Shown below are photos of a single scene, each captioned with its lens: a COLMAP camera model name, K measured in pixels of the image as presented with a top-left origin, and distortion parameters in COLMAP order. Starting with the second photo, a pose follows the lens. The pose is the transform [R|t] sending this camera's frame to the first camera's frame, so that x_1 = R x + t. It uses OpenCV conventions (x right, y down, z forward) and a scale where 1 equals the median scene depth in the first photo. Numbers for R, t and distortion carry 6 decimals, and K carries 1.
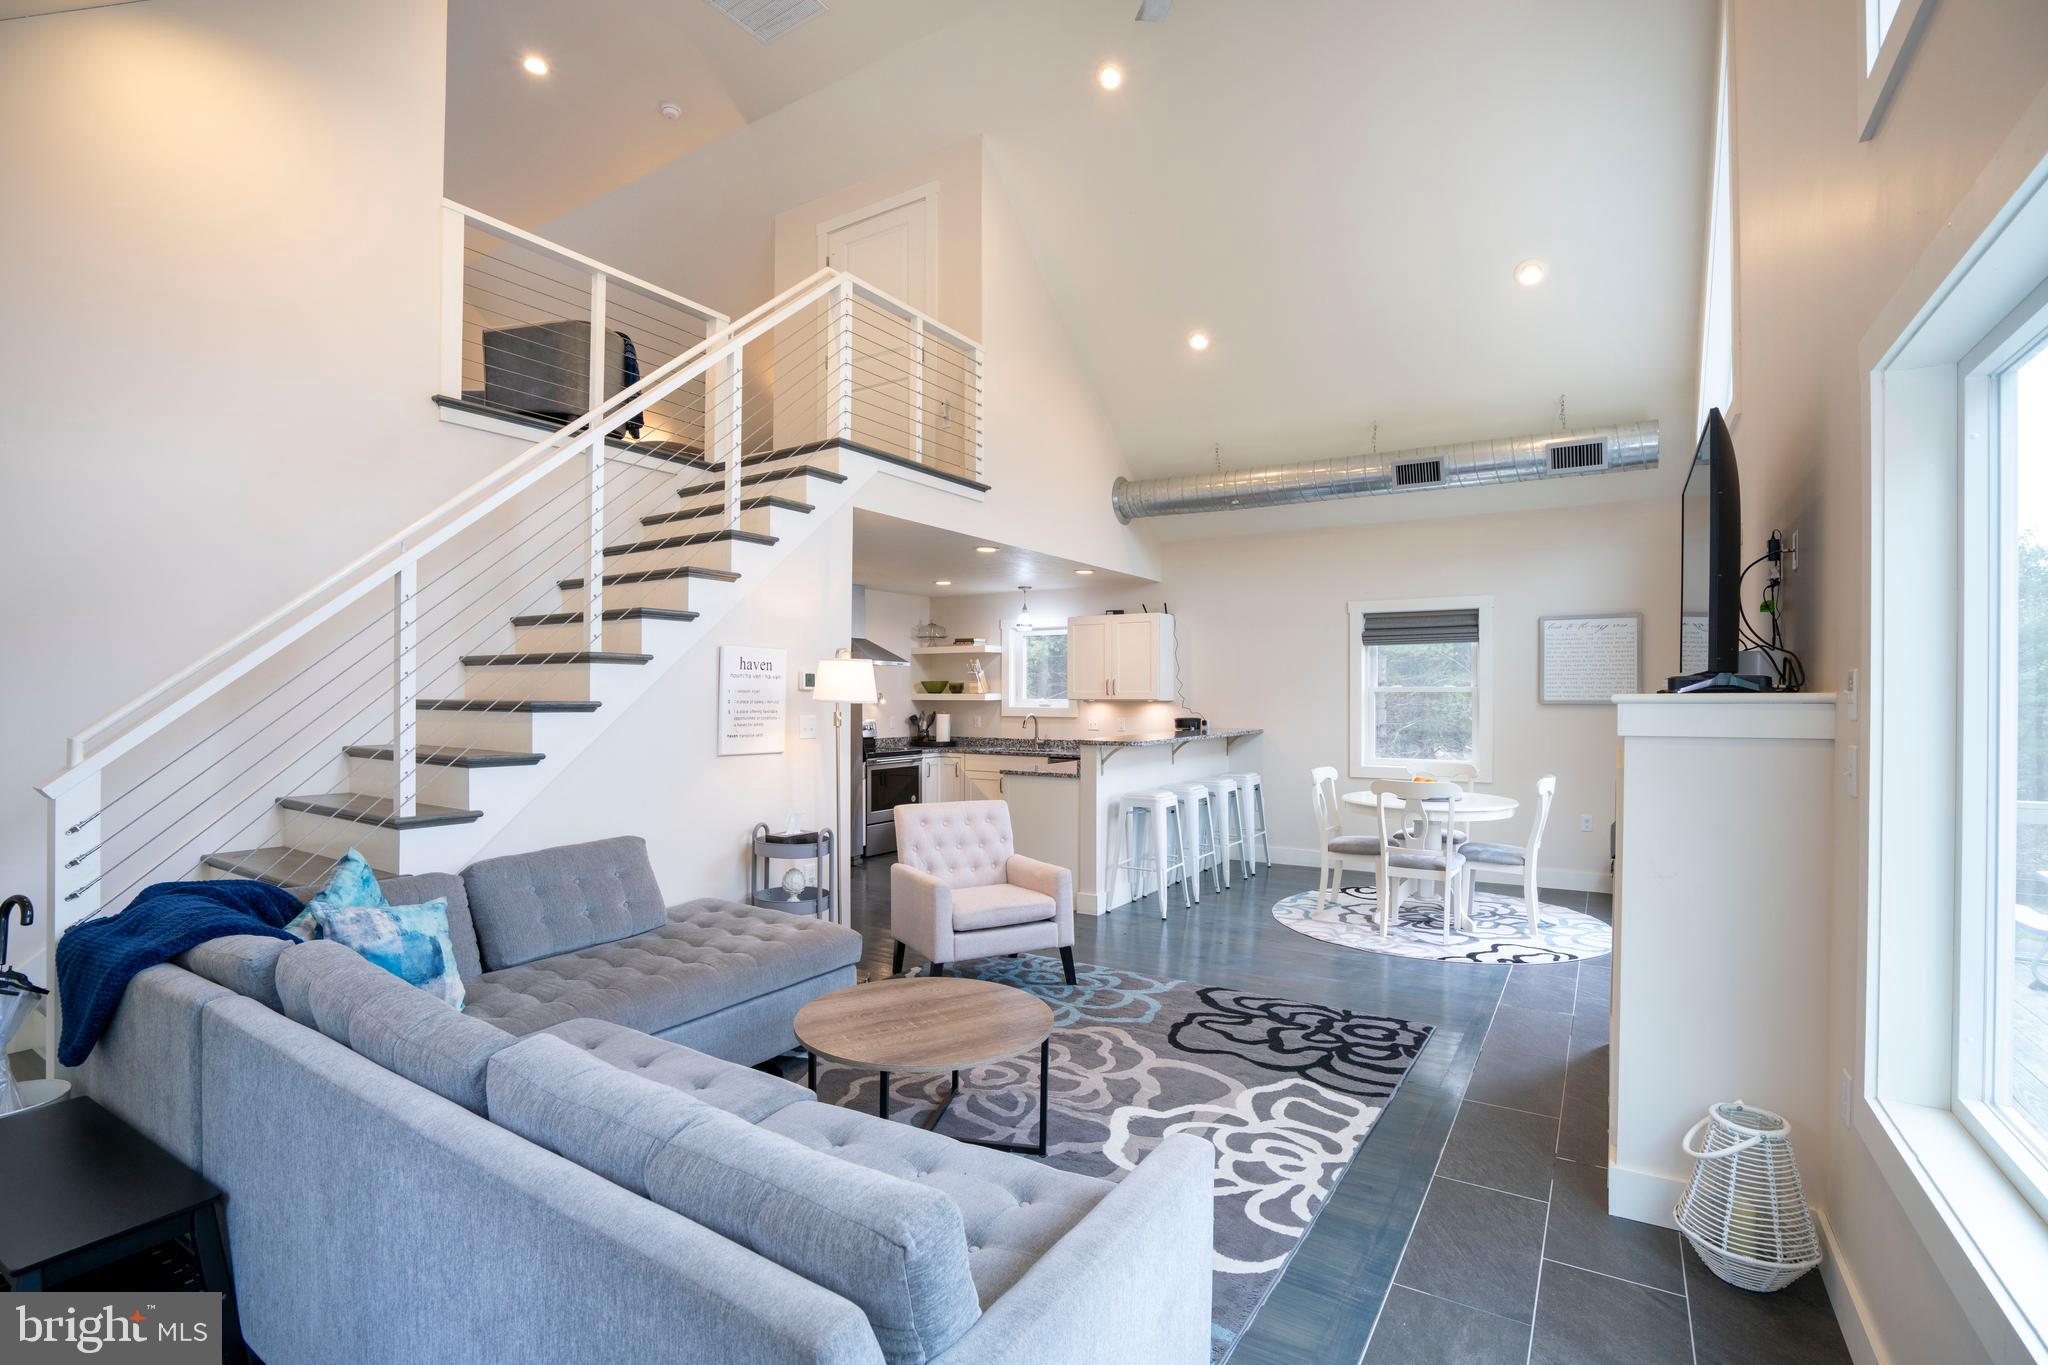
lens RADIAL K [[946.0, 0, 1017.7], [0, 946.0, 689.1], [0, 0, 1]] dist [-0.062960, 0.023472]
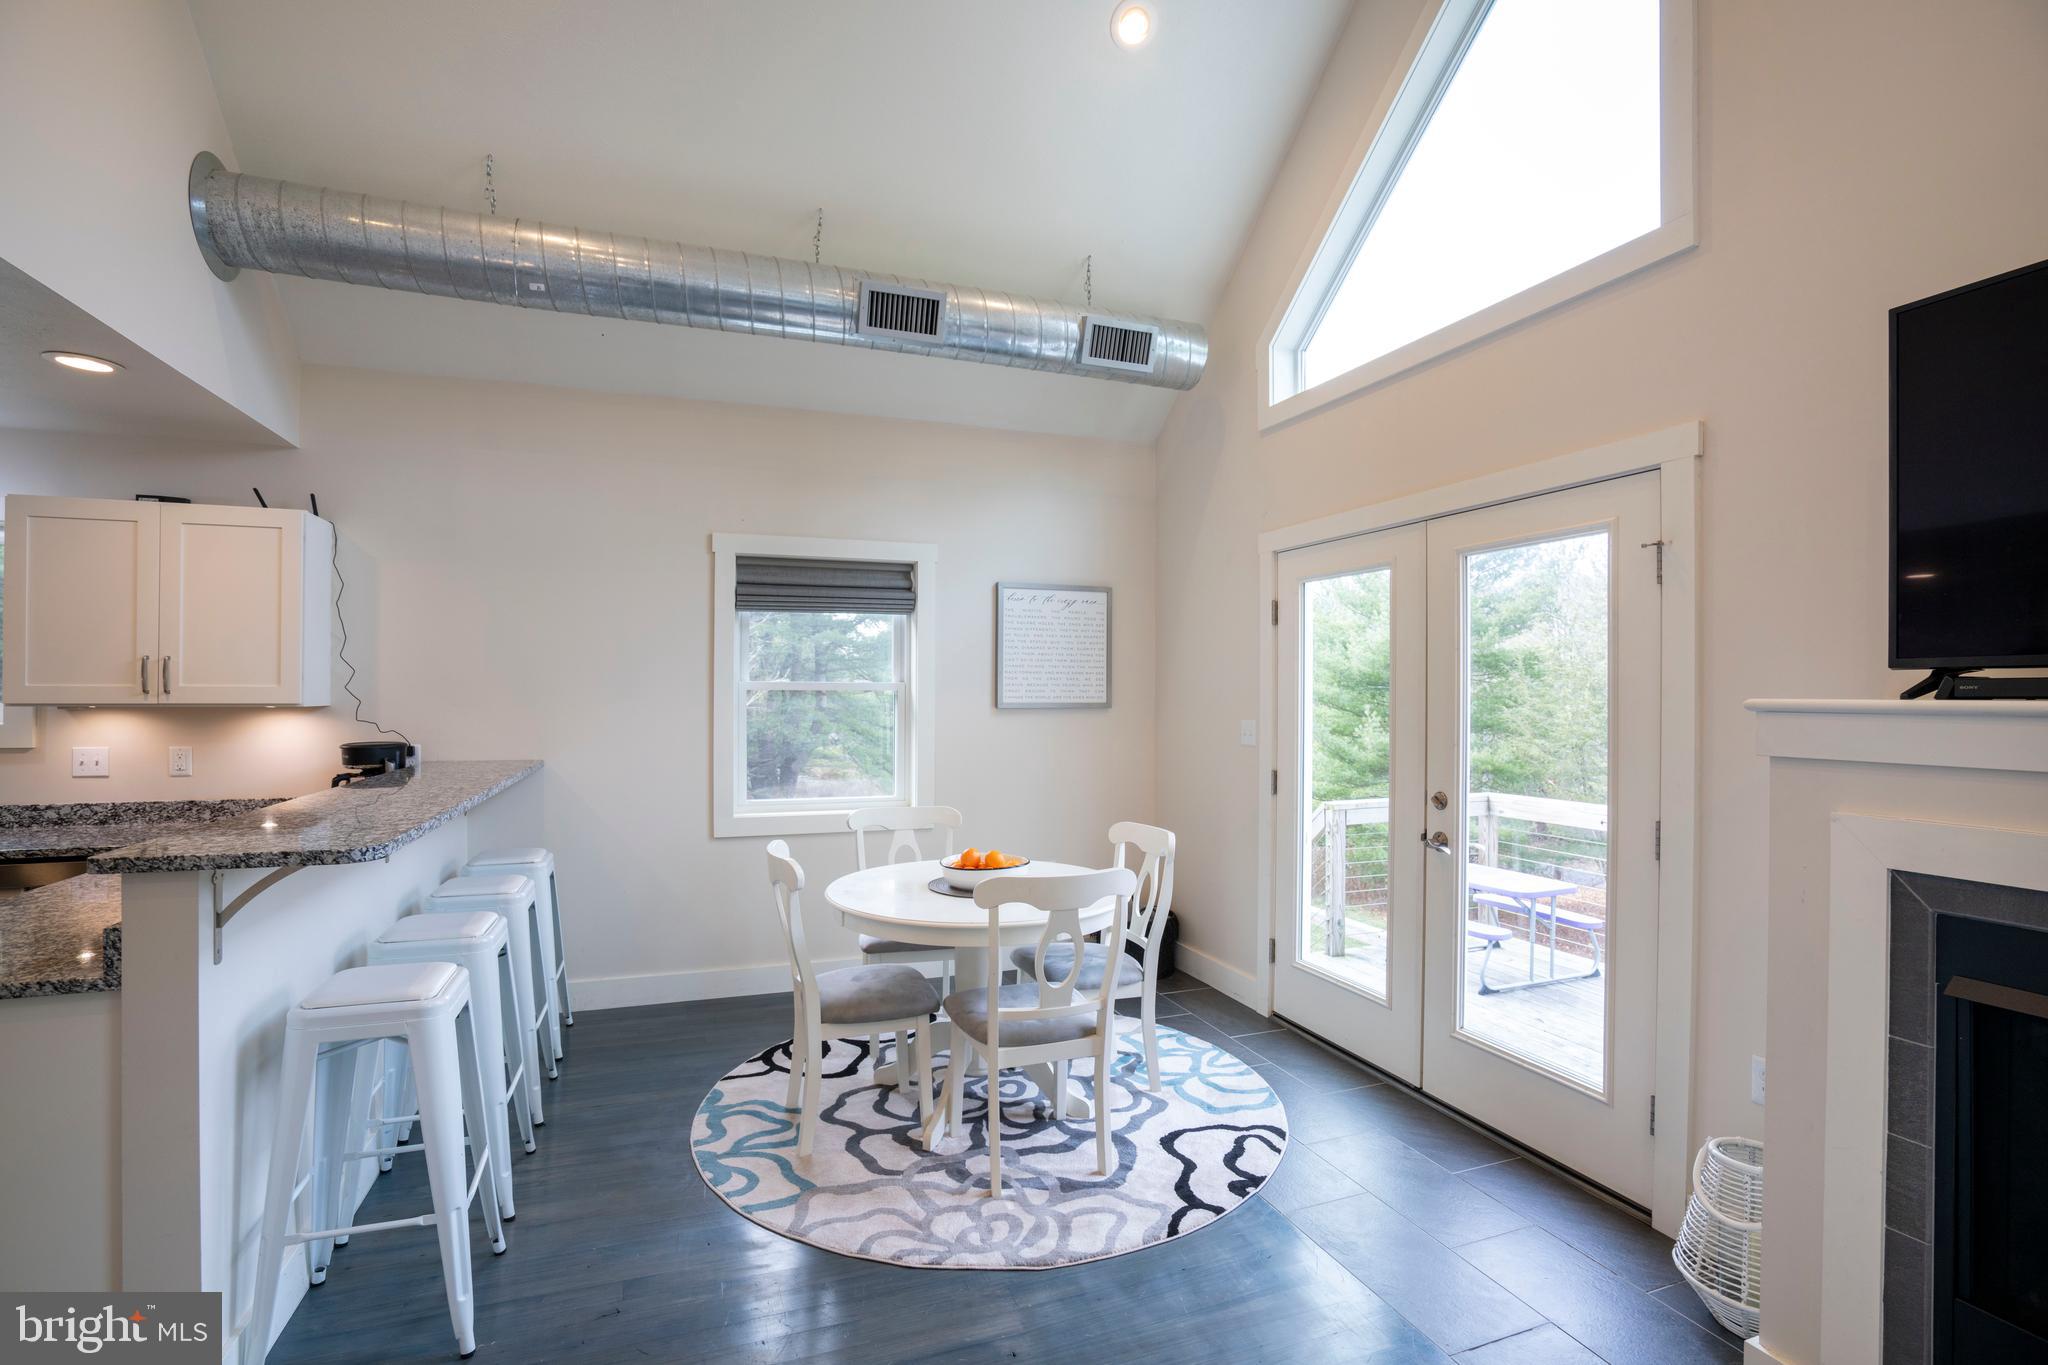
lens RADIAL K [[943.1, 0, 1019.2], [0, 943.1, 691.2], [0, 0, 1]] dist [-0.053510, 0.018727]
pose [[0.604534, 0.003023, 0.796573, 0.015251], [-0.008255, 0.999963, 0.002470, 0.002275], [-0.796536, -0.008068, 0.604537, 0.865189]]
